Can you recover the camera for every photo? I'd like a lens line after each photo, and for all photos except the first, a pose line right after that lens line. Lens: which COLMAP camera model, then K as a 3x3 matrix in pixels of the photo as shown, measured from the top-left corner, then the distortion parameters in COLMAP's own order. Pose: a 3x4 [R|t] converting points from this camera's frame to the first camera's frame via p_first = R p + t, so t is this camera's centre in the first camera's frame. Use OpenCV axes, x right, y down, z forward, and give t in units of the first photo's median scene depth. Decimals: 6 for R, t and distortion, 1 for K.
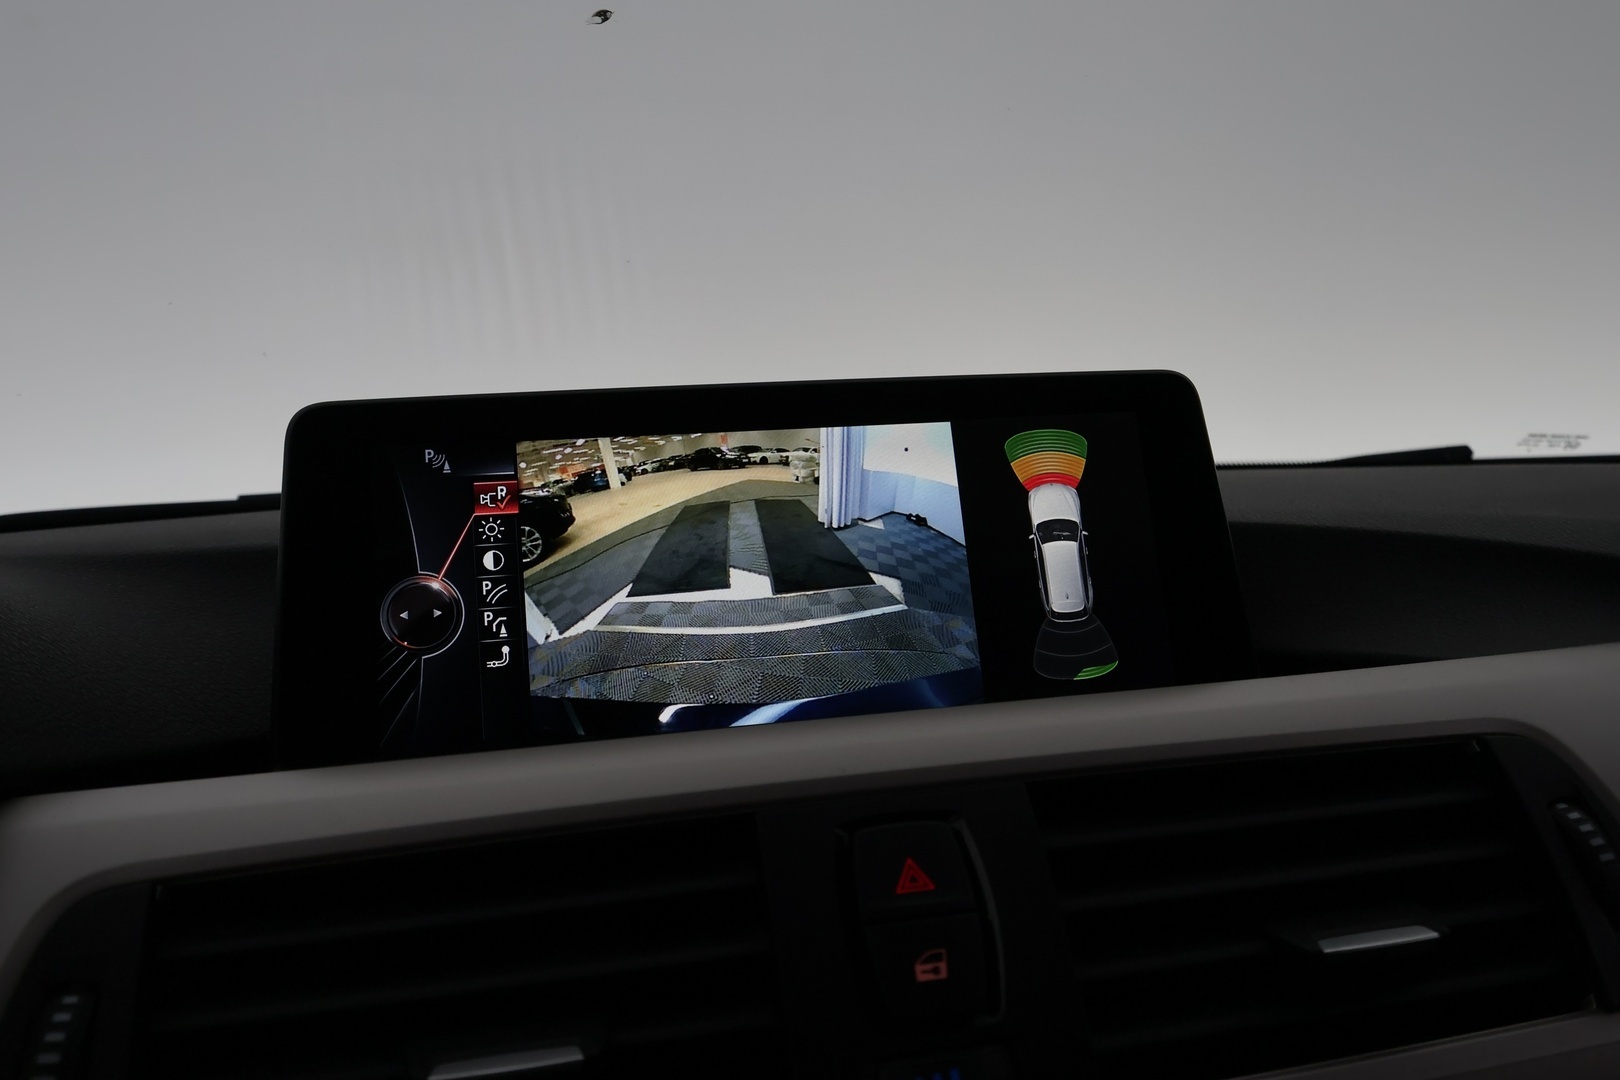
lens RADIAL K [[1282.9, 0, 823.9], [0, 1282.9, 556.8], [0, 0, 1]] dist [0.000686, 0.015632]
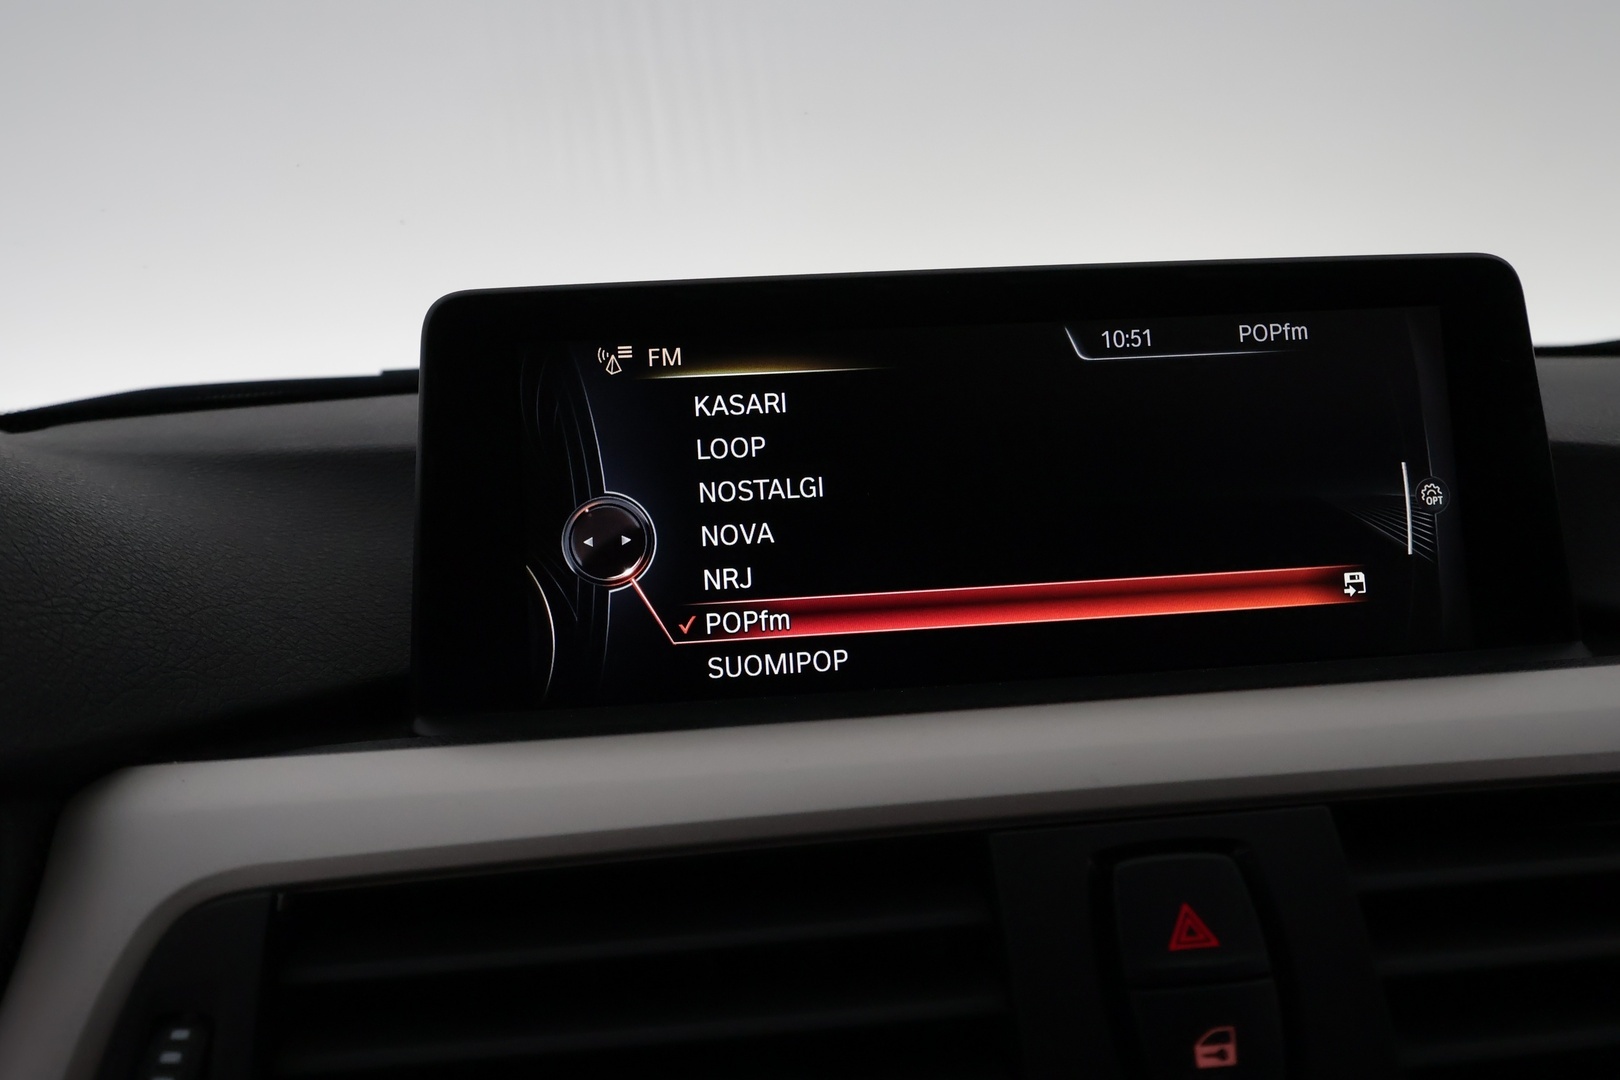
lens RADIAL K [[1282.9, 0, 817.7], [0, 1282.9, 537.4], [0, 0, 1]] dist [0.000686, 0.015632]
pose [[0.994040, 0.033402, -0.103773, -0.084731], [-0.022649, 0.994411, 0.103124, -0.066157], [0.106637, -0.100159, 0.989240, 0.218606]]
